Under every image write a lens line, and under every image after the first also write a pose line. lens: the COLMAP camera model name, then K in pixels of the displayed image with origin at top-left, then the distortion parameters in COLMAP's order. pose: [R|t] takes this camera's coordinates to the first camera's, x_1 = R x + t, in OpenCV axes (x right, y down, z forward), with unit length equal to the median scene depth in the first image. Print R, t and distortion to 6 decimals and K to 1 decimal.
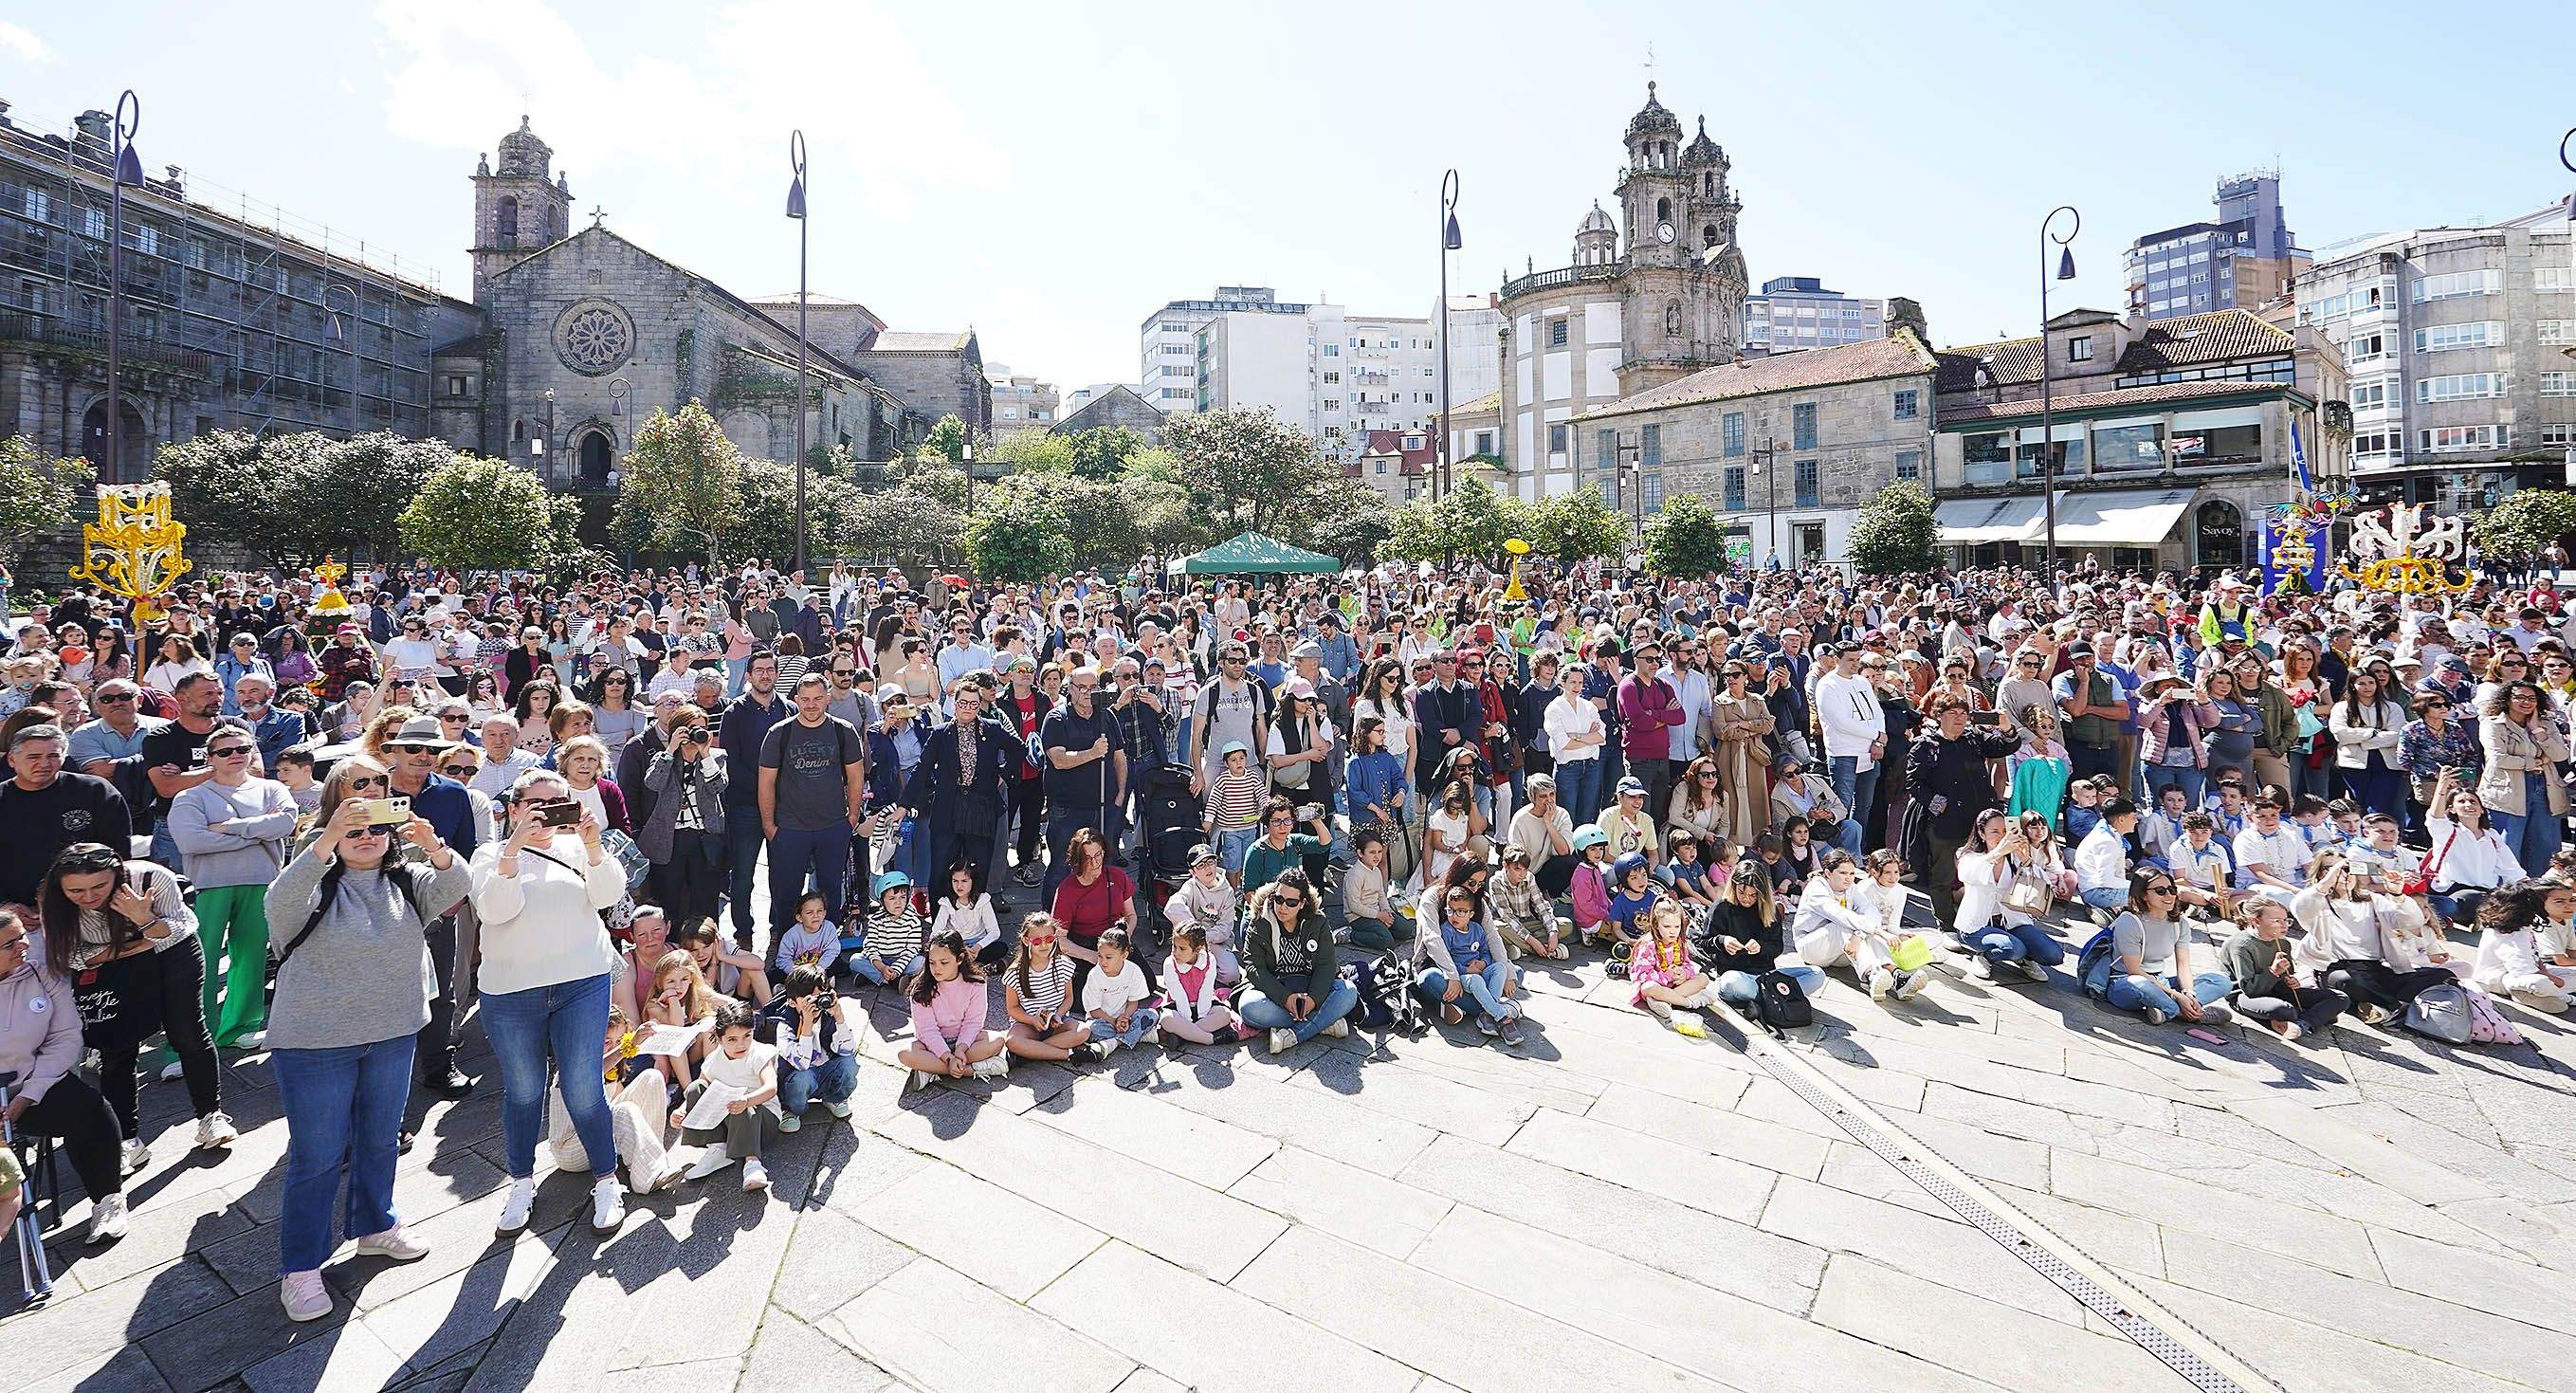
lens RADIAL K [[1181.2, 0, 1289.6], [0, 1181.2, 528.8], [0, 0, 1]] dist [-0.013423, 0.005965]
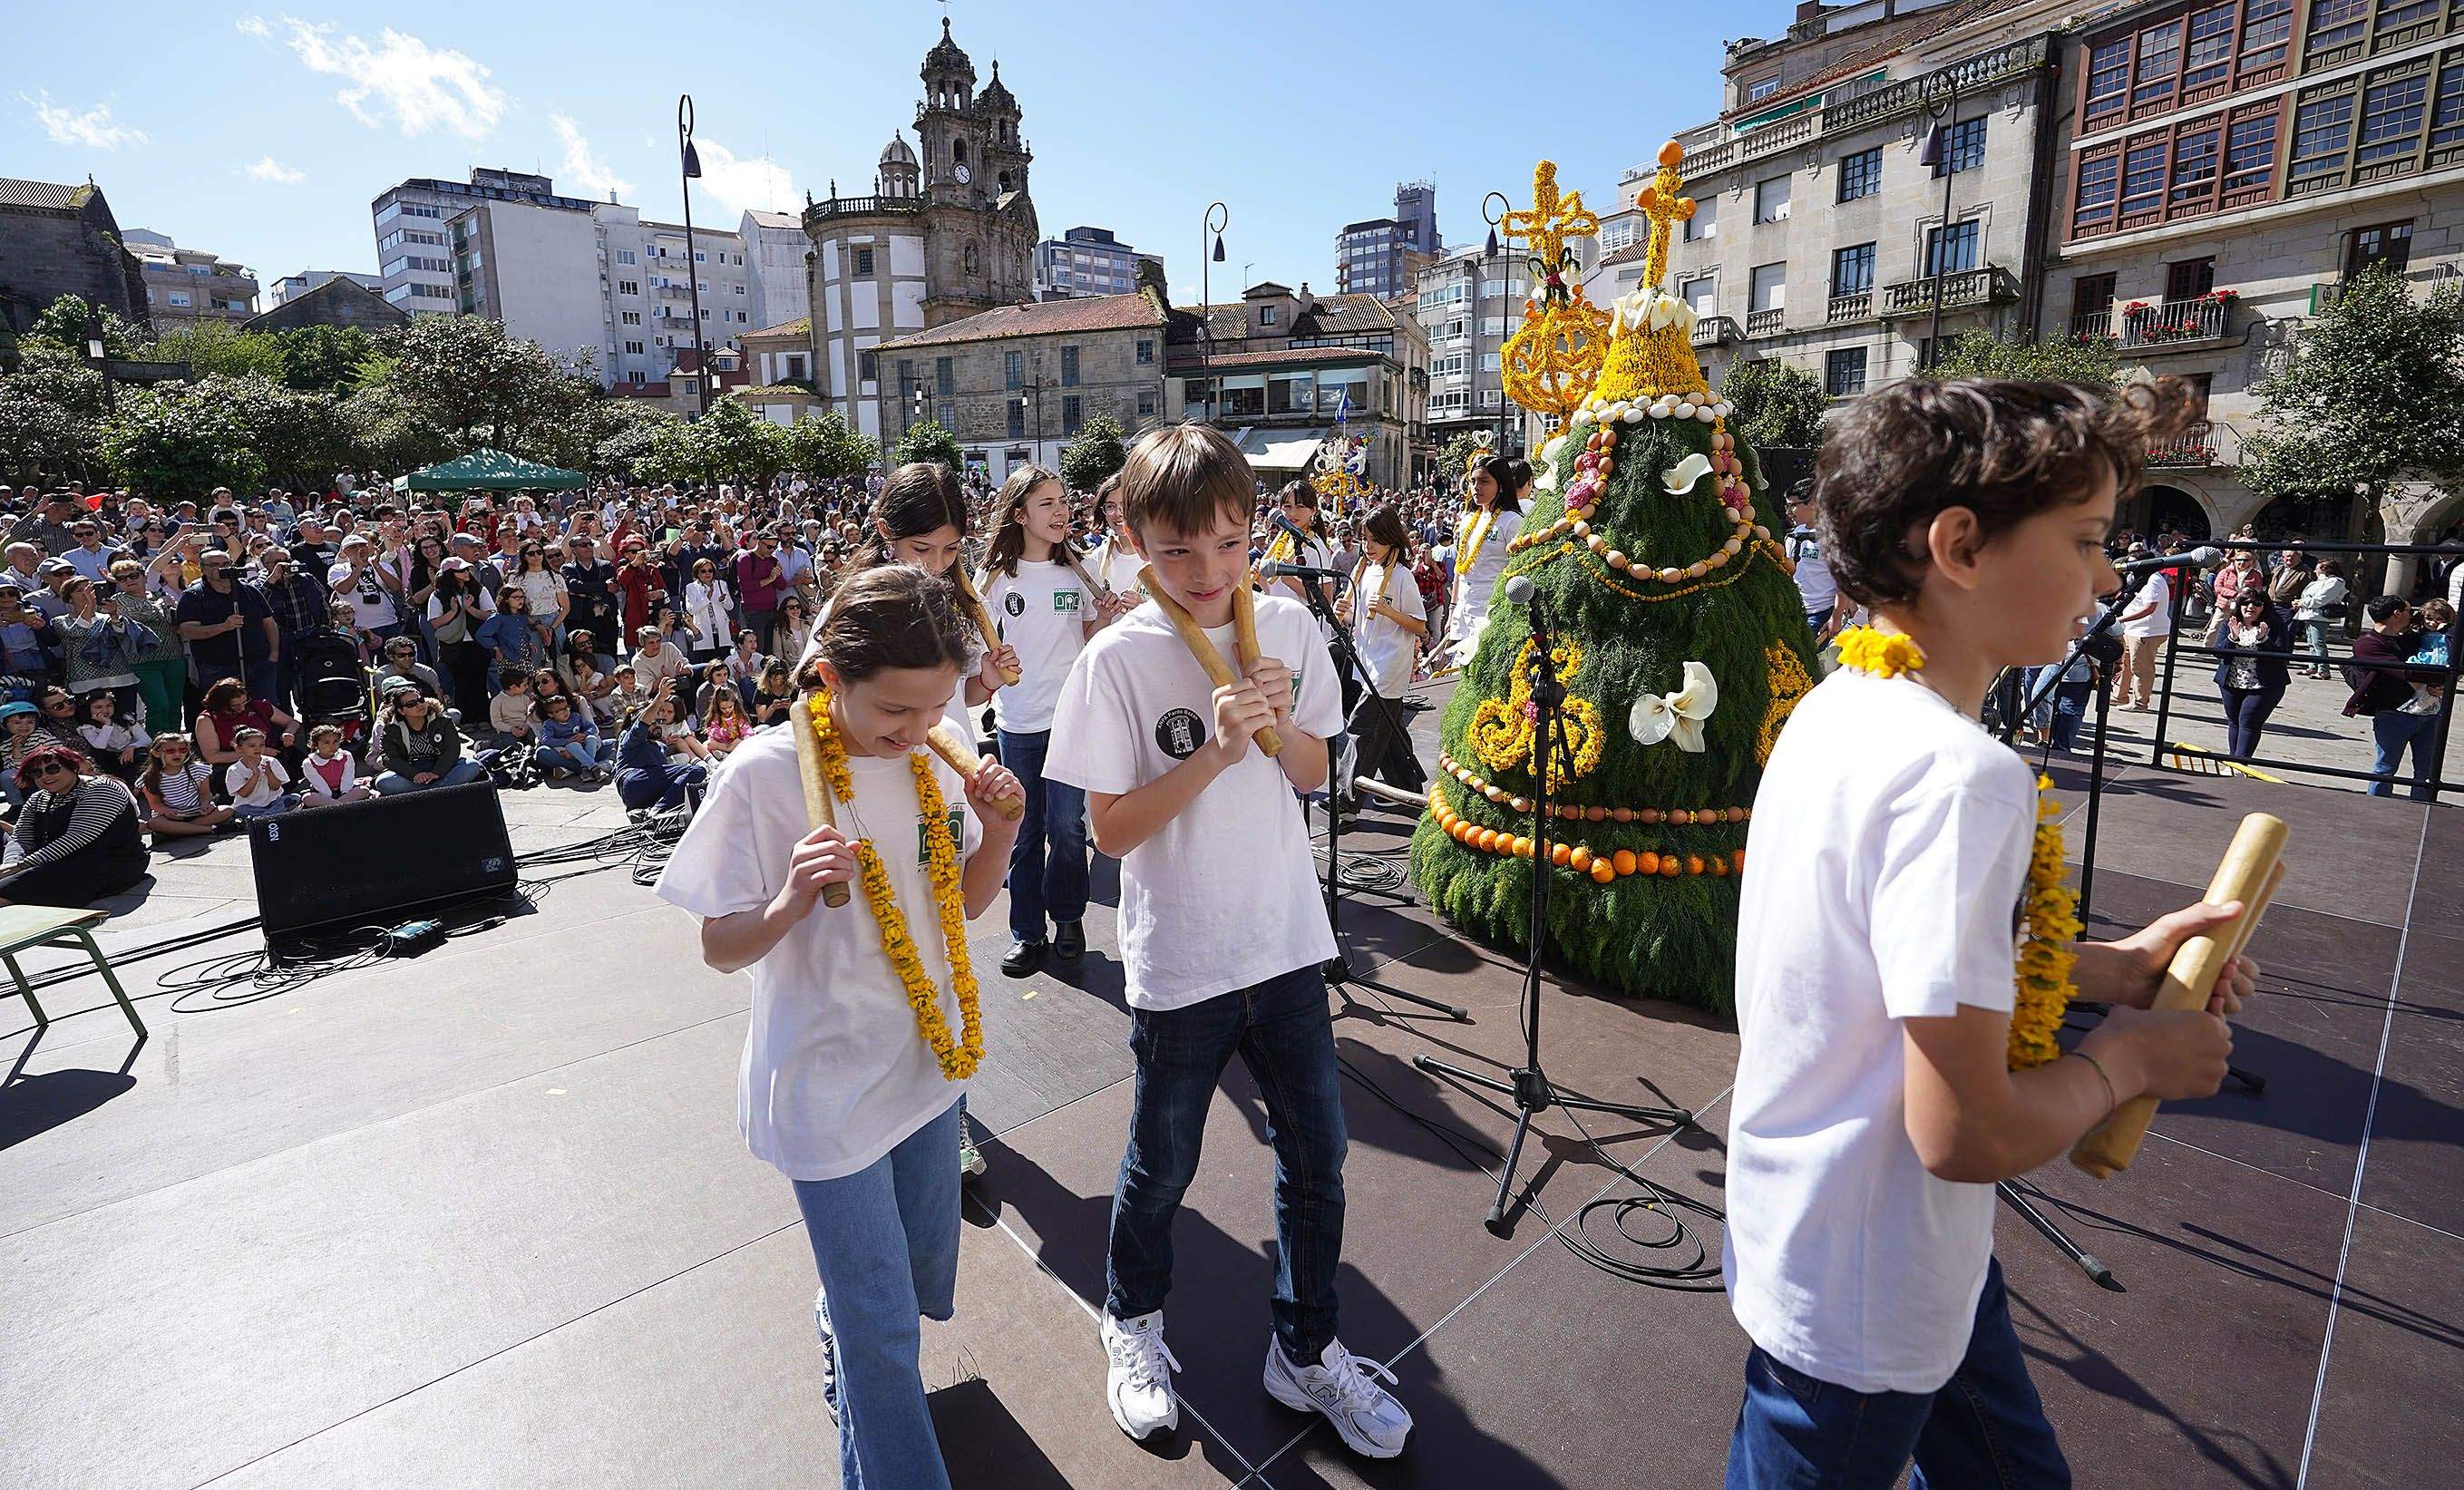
lens RADIAL K [[1088.8, 0, 1230.4], [0, 1088.8, 662.0], [0, 0, 1]] dist [-0.016101, 0.008045]
pose [[0.870473, -0.080006, 0.485670, 0.019741], [-0.012366, 0.982836, 0.184068, 0.001351], [-0.492060, -0.166232, 0.854543, -0.048799]]
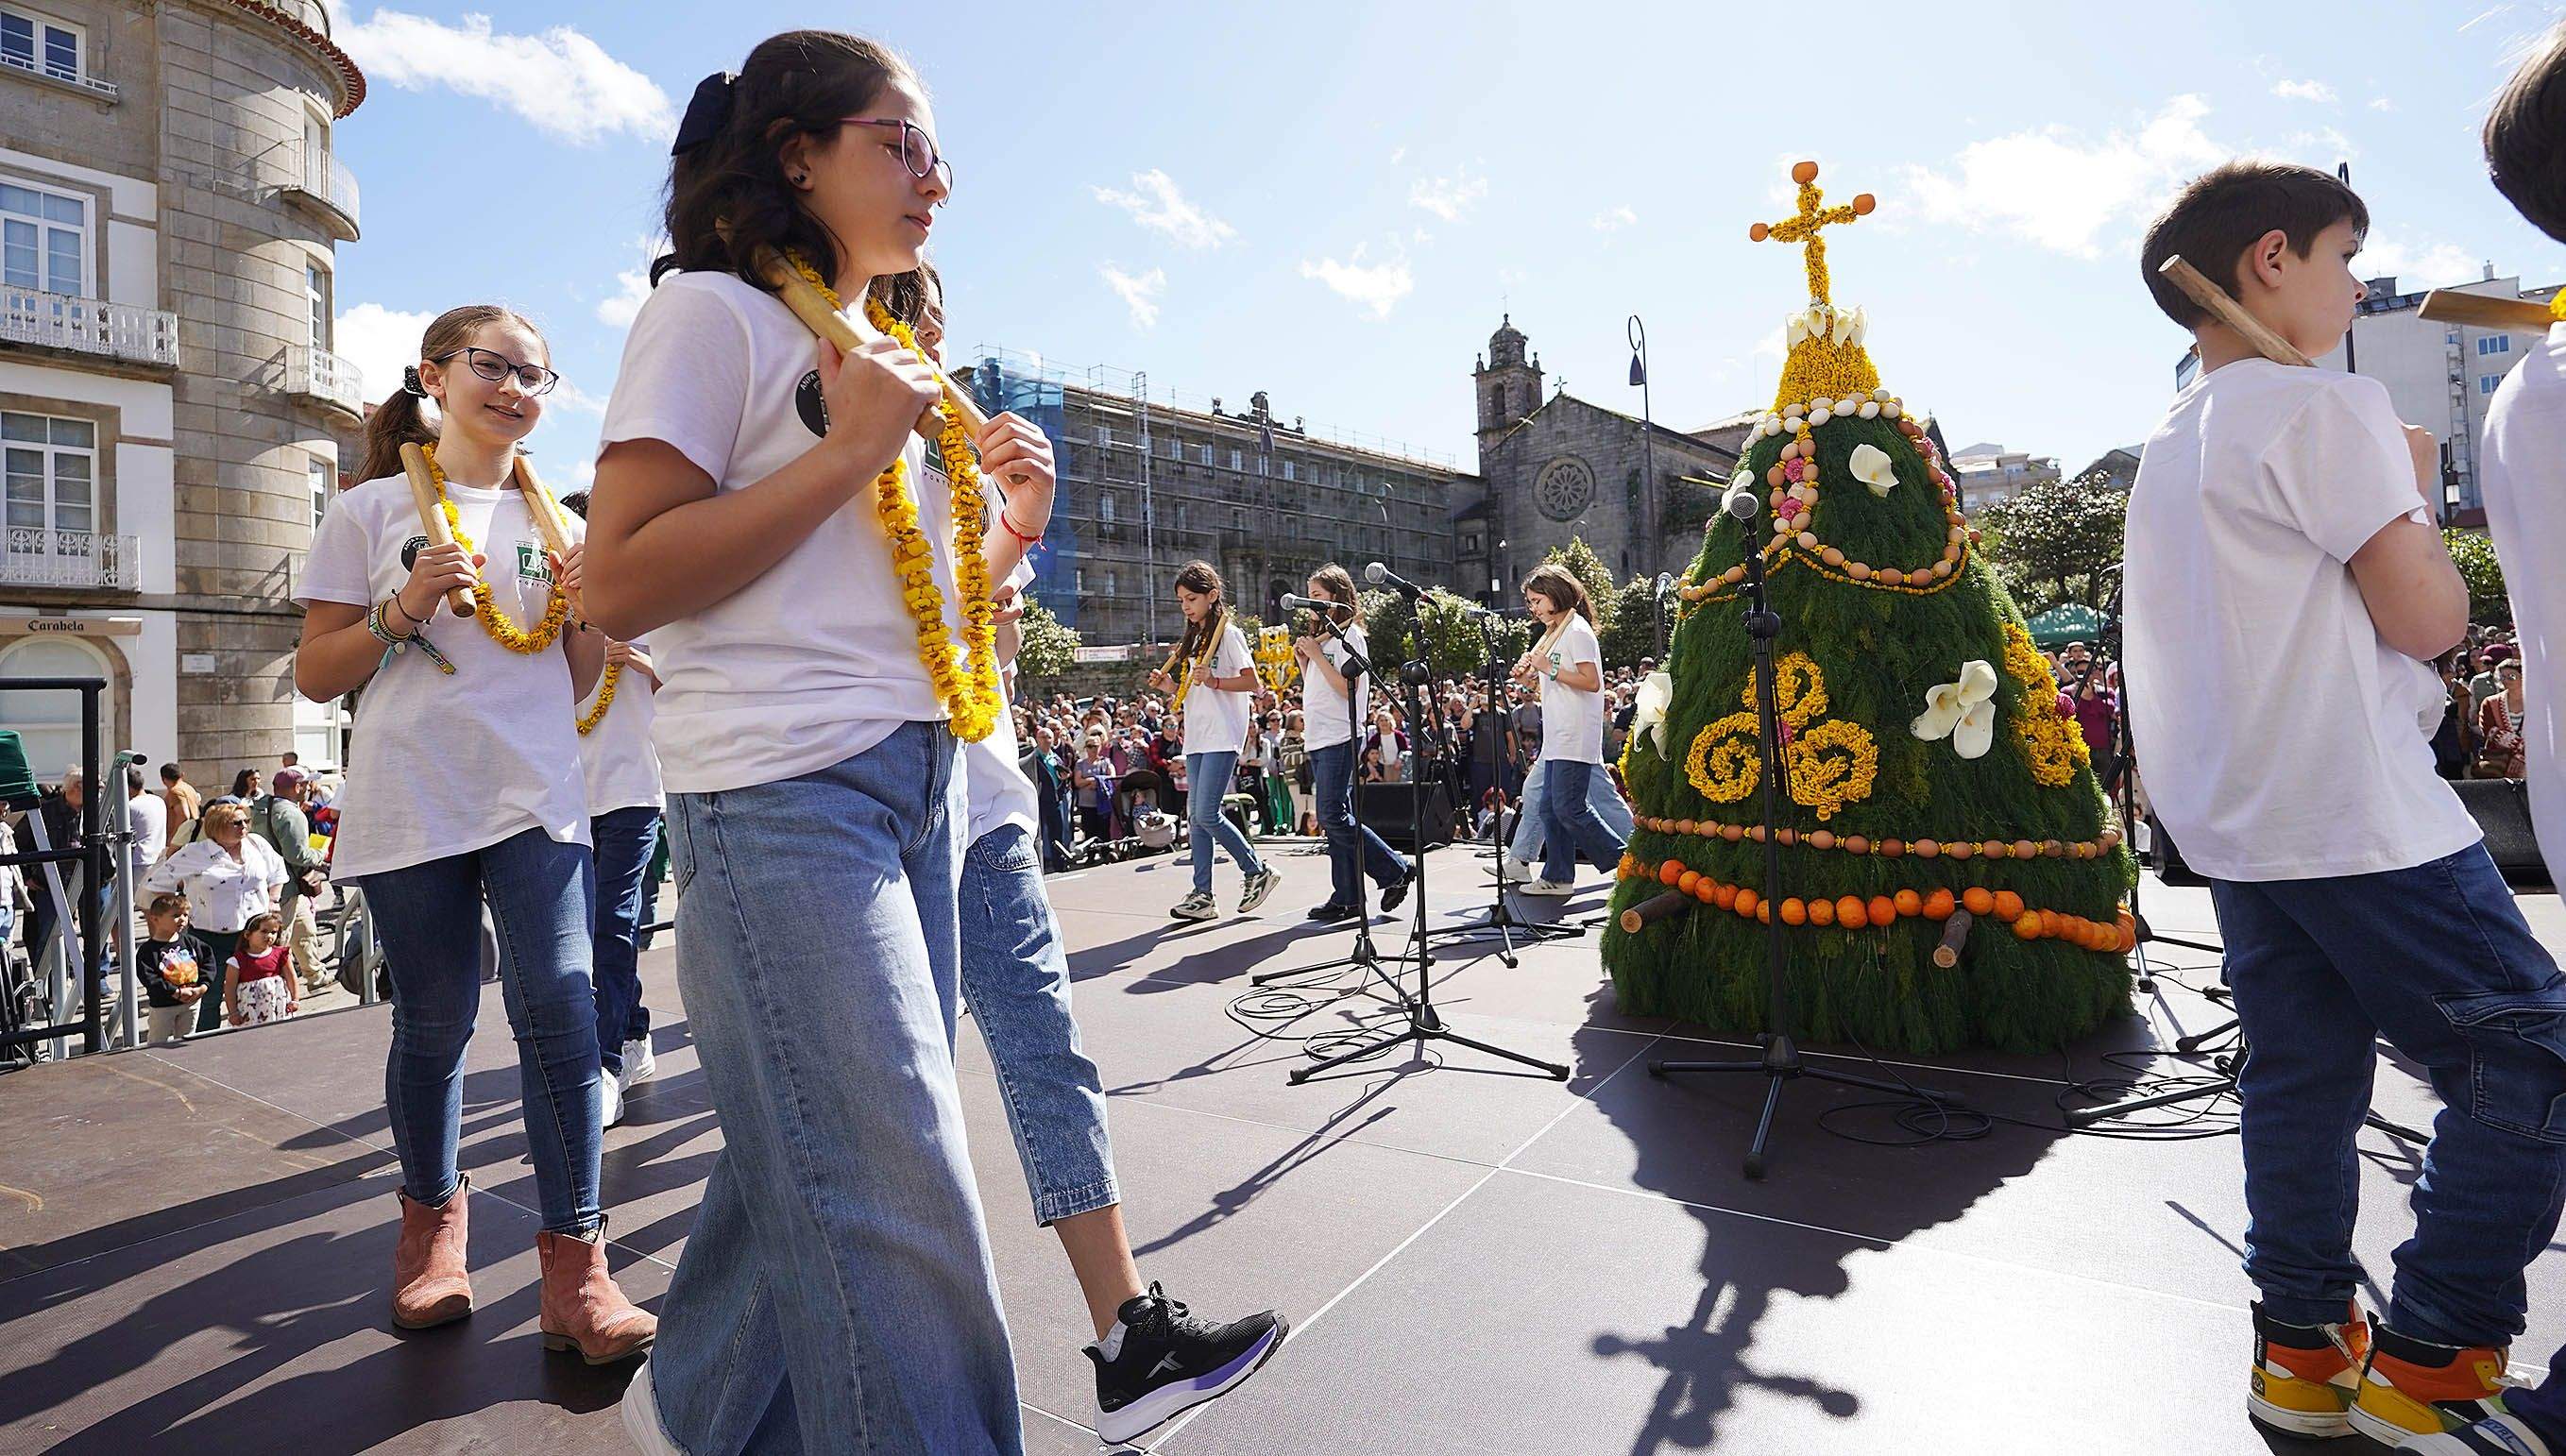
lens RADIAL K [[1217.8, 0, 1283.2], [0, 1217.8, 677.5], [0, 0, 1]] dist [-0.010063, 0.005279]
pose [[0.697907, -0.039340, -0.715107, 0.080584], [0.058373, 0.998293, 0.002050, 0.008249], [0.713806, -0.043174, 0.699012, -0.066801]]
